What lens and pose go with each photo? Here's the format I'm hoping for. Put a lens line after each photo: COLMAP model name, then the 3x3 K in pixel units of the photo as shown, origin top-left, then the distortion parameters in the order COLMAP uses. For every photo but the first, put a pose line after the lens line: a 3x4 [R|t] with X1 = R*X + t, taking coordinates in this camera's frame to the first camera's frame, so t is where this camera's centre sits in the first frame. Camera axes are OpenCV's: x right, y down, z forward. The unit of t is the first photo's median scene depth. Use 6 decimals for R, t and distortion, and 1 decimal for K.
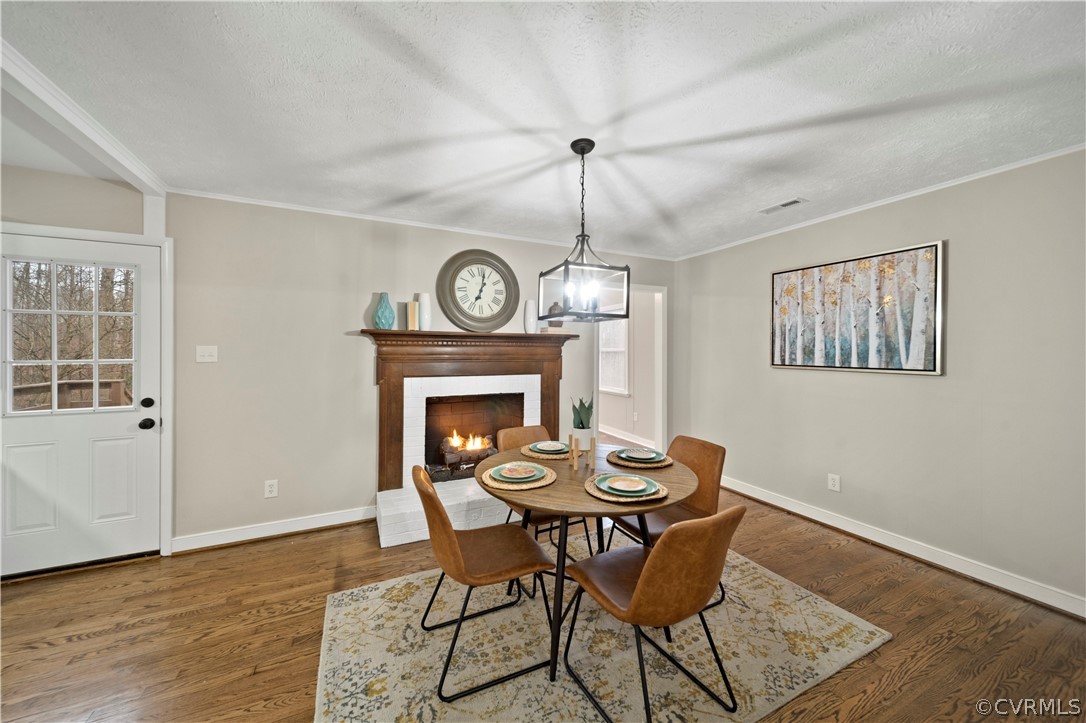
lens RADIAL K [[386.9, 0, 535.3], [0, 386.9, 352.1], [0, 0, 1]] dist [0.008103, -0.001495]
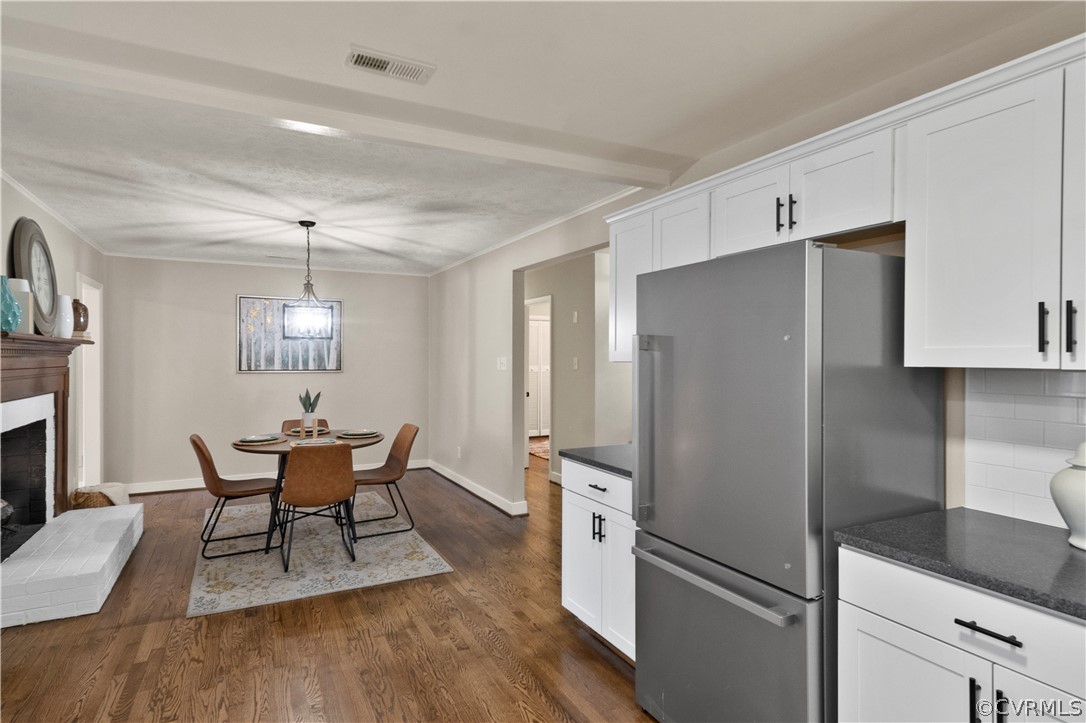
lens RADIAL K [[584.2, 0, 535.1], [0, 584.2, 357.7], [0, 0, 1]] dist [0.023254, -0.002025]
pose [[-0.022077, -0.005064, 0.999743, -1.666118], [0.001278, 0.999986, 0.005093, -0.021742], [-0.999755, 0.001390, -0.022070, 0.135368]]
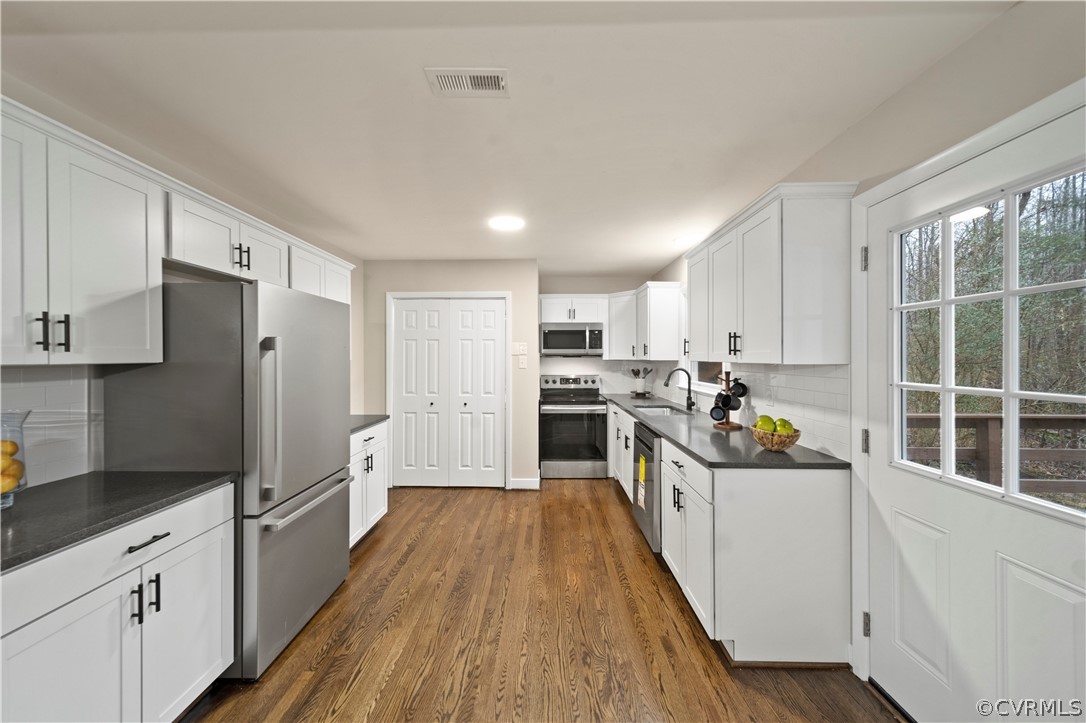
lens RADIAL K [[386.9, 0, 534.9], [0, 386.9, 353.4], [0, 0, 1]] dist [0.008103, -0.001495]
pose [[-0.457466, -0.012198, -0.889144, -0.390589], [-0.008435, 0.999920, -0.009377, -0.016726], [0.889187, 0.003210, -0.457532, 0.666667]]
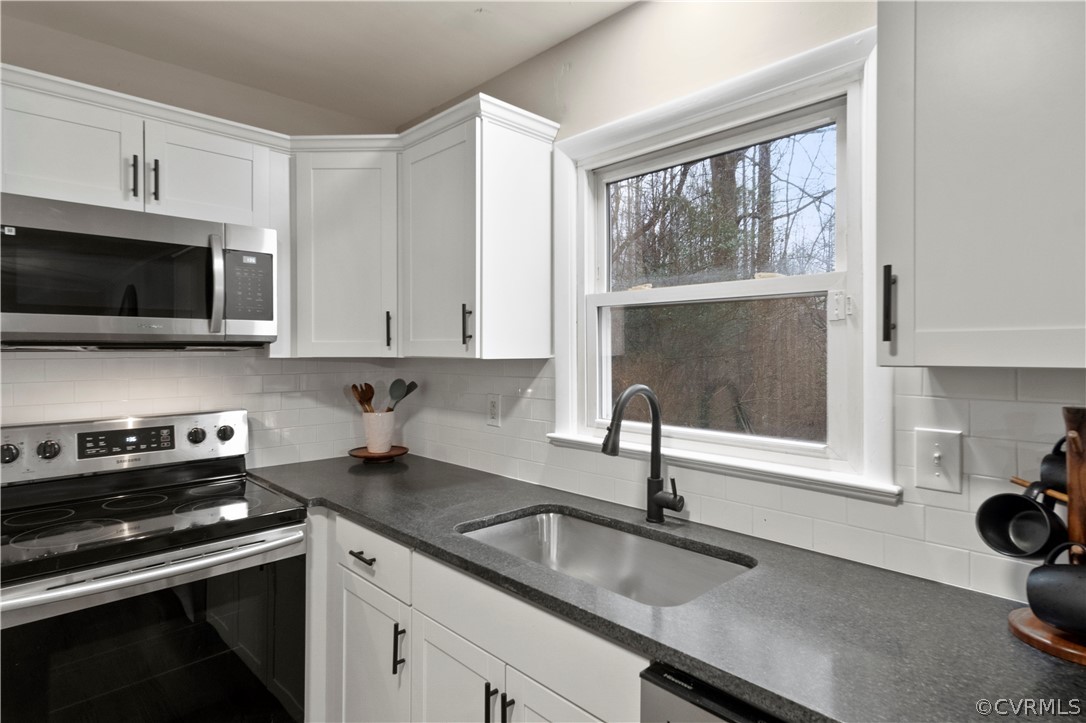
lens RADIAL K [[584.2, 0, 537.3], [0, 584.2, 345.2], [0, 0, 1]] dist [0.023254, -0.002025]
pose [[0.307520, -0.008919, -0.951500, -1.289407], [-0.005542, 0.999922, -0.011164, -0.017651], [0.951526, 0.008706, 0.307446, 0.211651]]
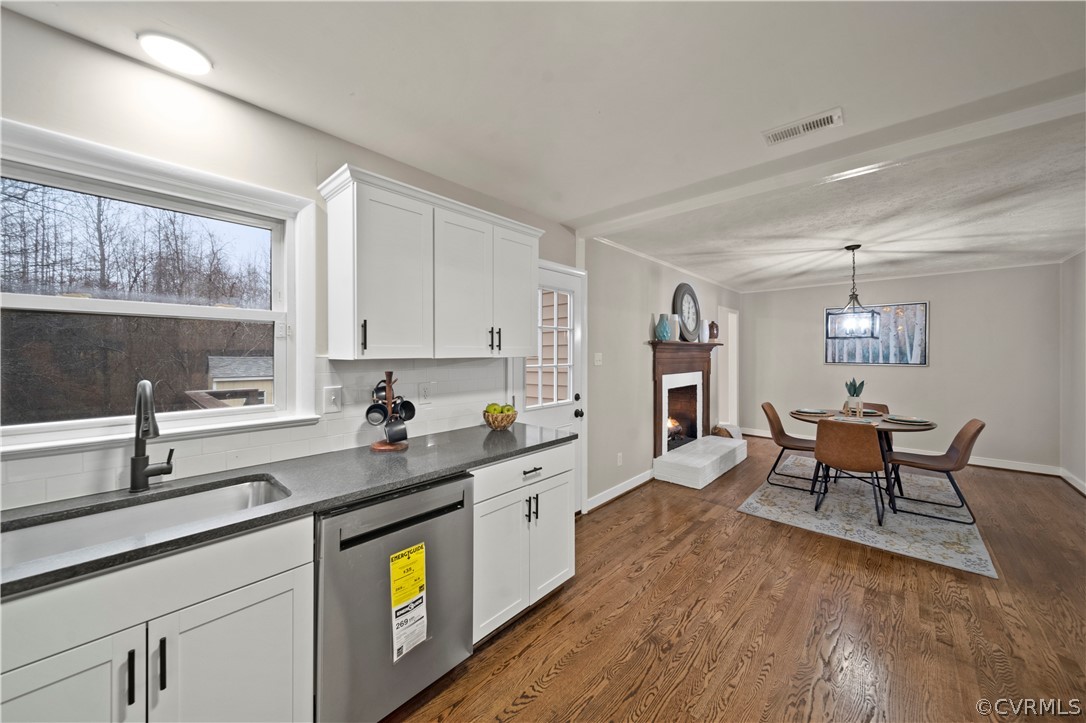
lens RADIAL K [[386.9, 0, 538.6], [0, 386.9, 352.7], [0, 0, 1]] dist [0.008103, -0.001495]
pose [[0.929649, -0.003469, 0.368429, -1.545991], [0.003517, 0.999994, 0.000539, -0.020207], [-0.368429, 0.000795, 0.929656, -0.151205]]
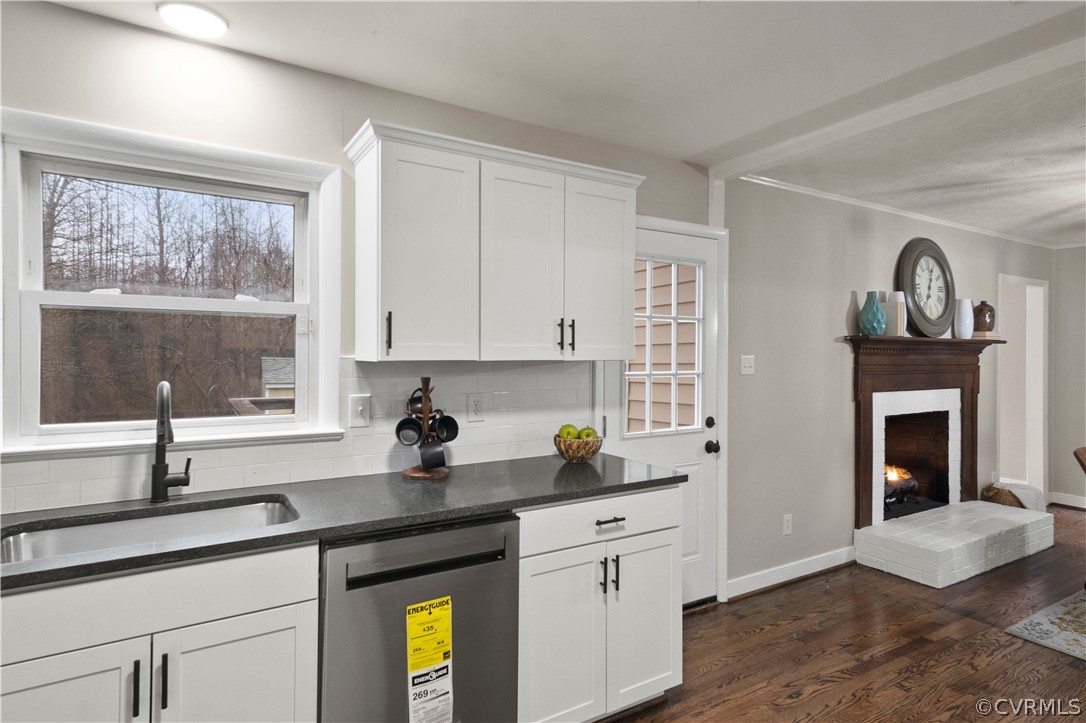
lens RADIAL K [[584.2, 0, 532.9], [0, 584.2, 354.5], [0, 0, 1]] dist [0.023254, -0.002025]
pose [[0.995257, 0.001672, 0.097265, -1.464913], [-0.001694, 0.999999, 0.000143, -0.019071], [-0.097265, -0.000307, 0.995258, -0.236580]]
